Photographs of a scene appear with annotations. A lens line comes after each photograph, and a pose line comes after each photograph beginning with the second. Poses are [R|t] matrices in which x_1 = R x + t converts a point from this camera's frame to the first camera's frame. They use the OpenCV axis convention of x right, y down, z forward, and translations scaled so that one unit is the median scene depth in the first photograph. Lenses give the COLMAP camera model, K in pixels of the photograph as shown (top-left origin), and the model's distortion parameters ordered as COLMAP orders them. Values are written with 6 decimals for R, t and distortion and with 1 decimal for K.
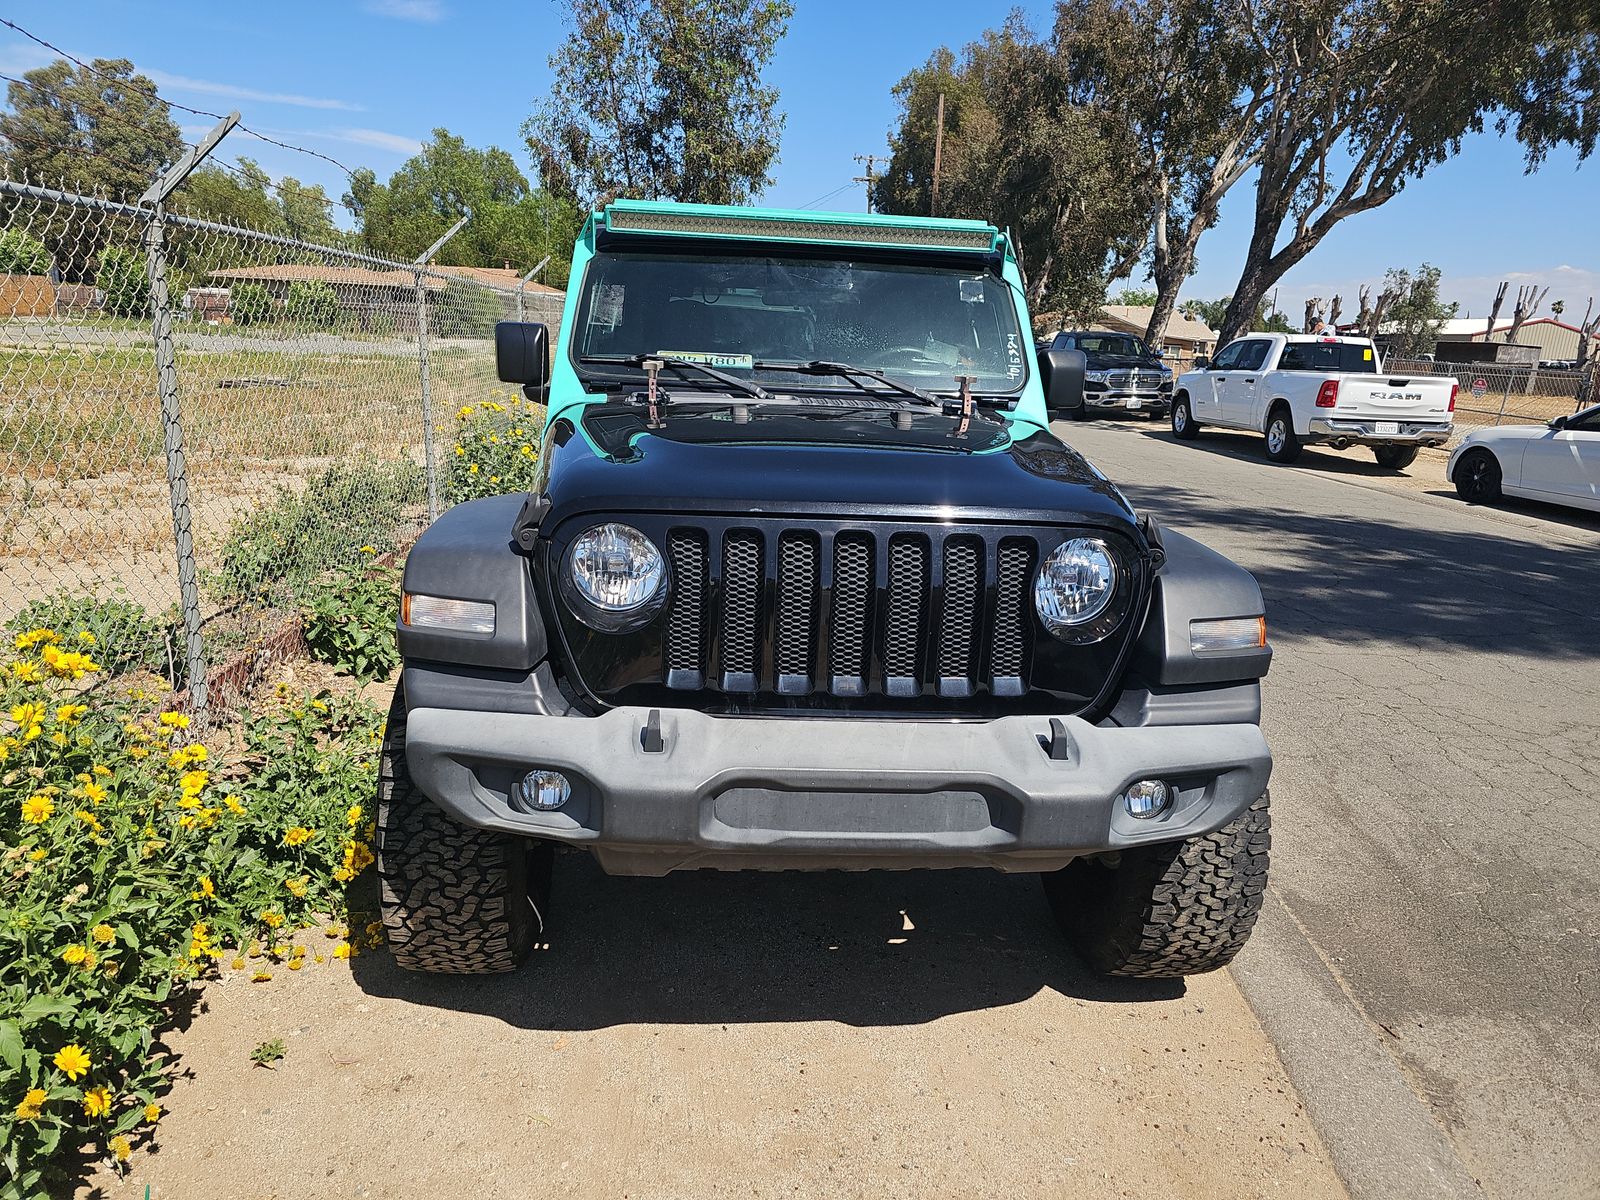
lens RADIAL K [[1073.2, 0, 805.7], [0, 1073.2, 599.6], [0, 0, 1]] dist [0.024456, -0.026231]
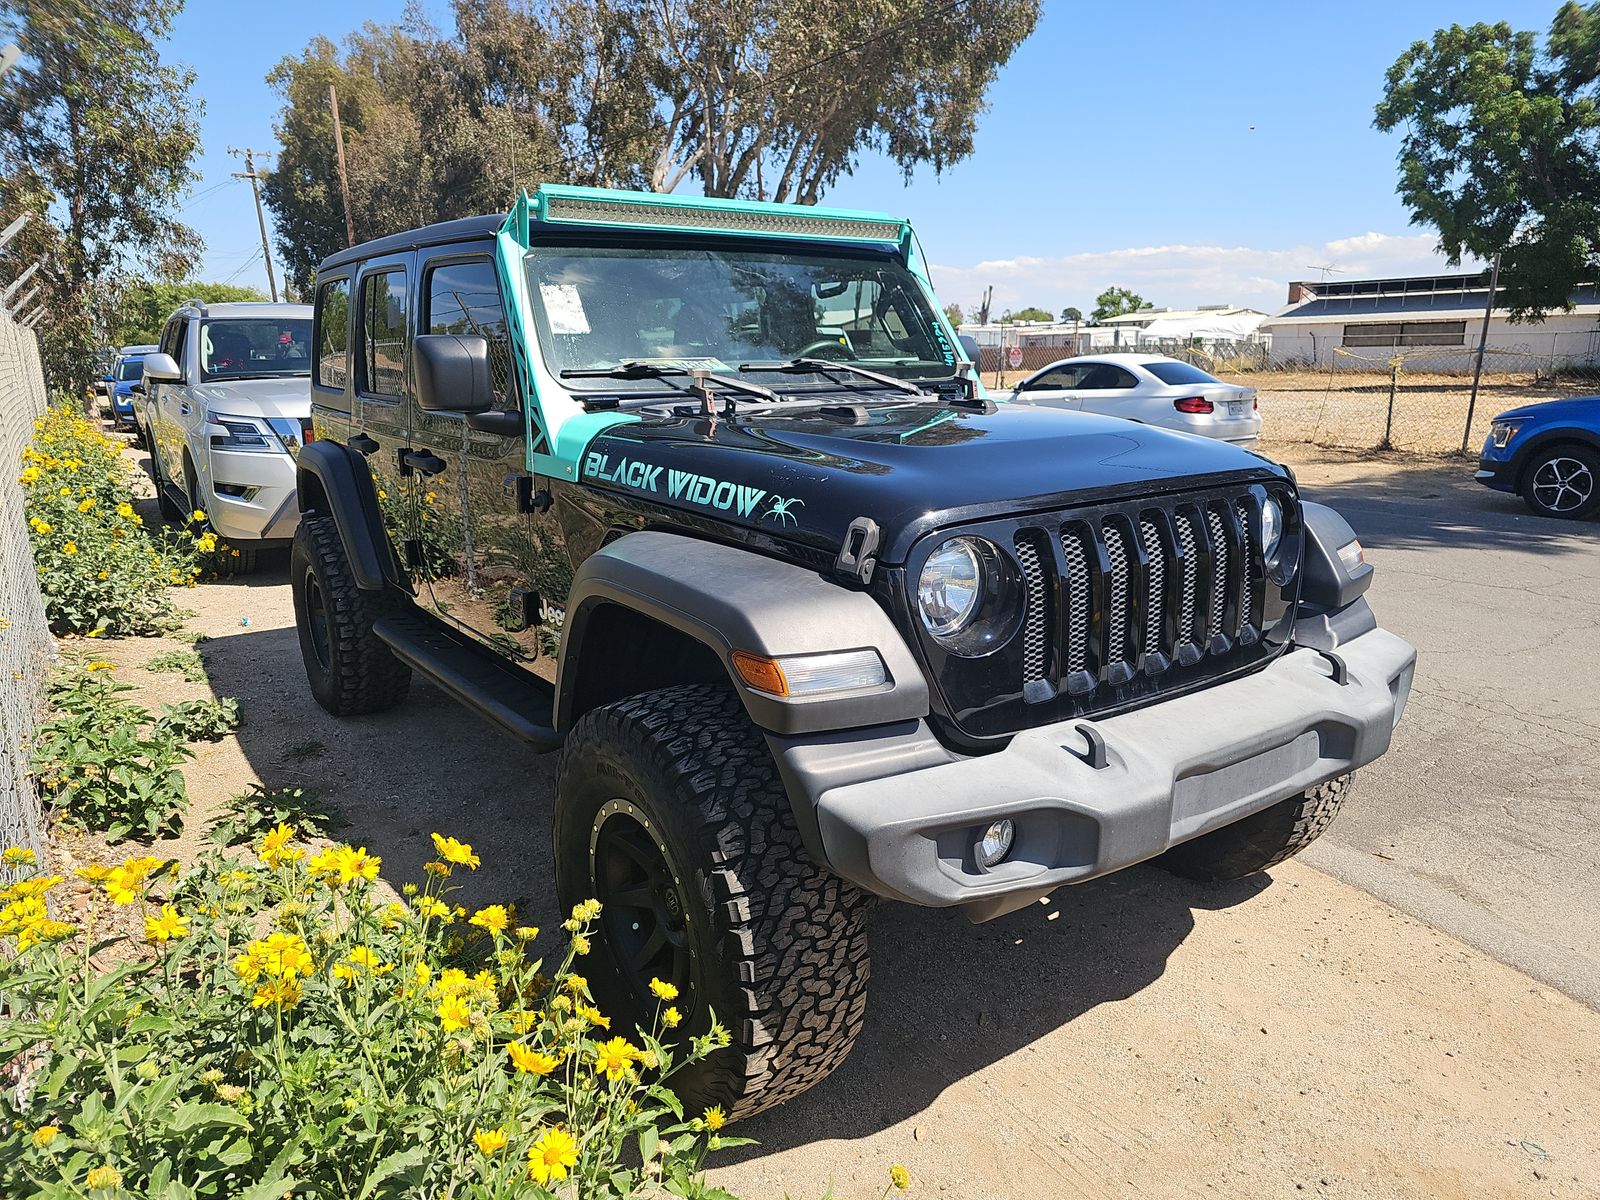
lens RADIAL K [[1073.2, 0, 800.4], [0, 1073.2, 604.2], [0, 0, 1]] dist [0.024456, -0.026231]
pose [[0.850303, -0.173563, 0.496851, -0.110944], [0.174036, 0.983675, 0.045780, -0.011890], [-0.496685, 0.047543, 0.866628, 0.042631]]
